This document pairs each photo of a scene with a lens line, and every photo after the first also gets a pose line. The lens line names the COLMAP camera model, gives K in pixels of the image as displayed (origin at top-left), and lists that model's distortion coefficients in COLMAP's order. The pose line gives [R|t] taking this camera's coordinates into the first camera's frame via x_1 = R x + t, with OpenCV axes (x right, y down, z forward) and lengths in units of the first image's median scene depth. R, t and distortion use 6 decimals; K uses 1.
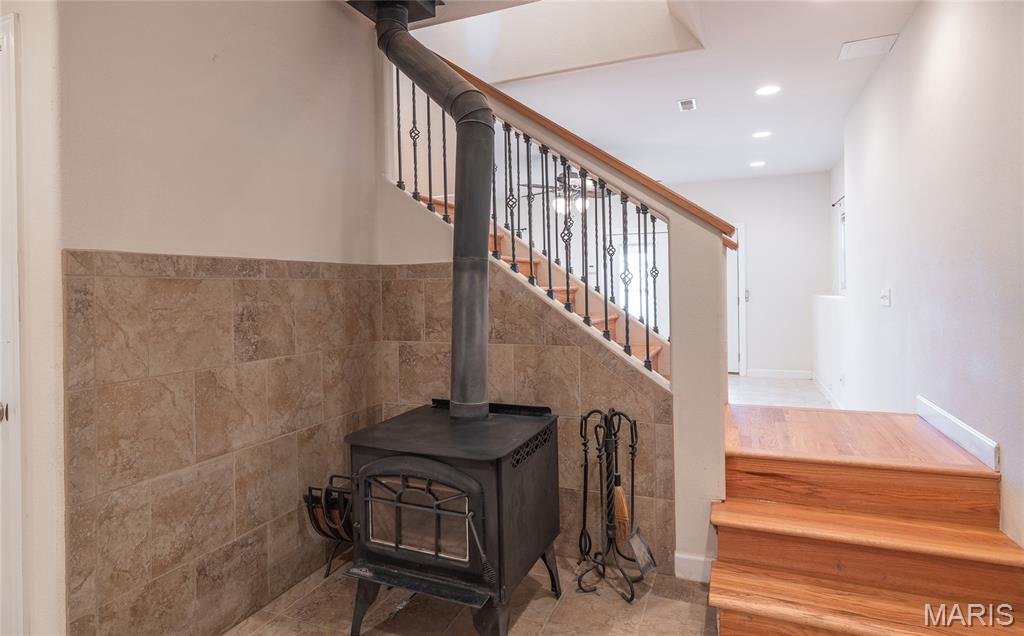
lens RADIAL K [[544.2, 0, 511.8], [0, 544.2, 290.7], [0, 0, 1]] dist [0.001129, 0.000500]
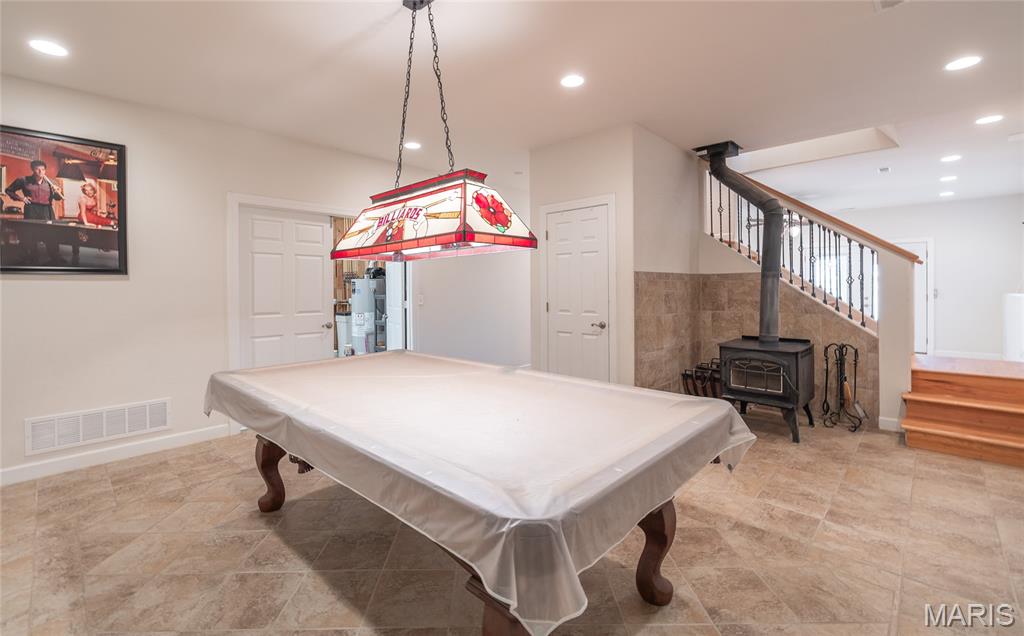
lens RADIAL K [[440.2, 0, 500.1], [0, 440.2, 292.0], [0, 0, 1]] dist [-0.003118, -0.000839]
pose [[0.929193, 0.011601, -0.369412, -0.405040], [-0.009680, 0.999928, 0.007052, 0.020615], [0.369467, -0.002977, 0.929239, -1.016497]]
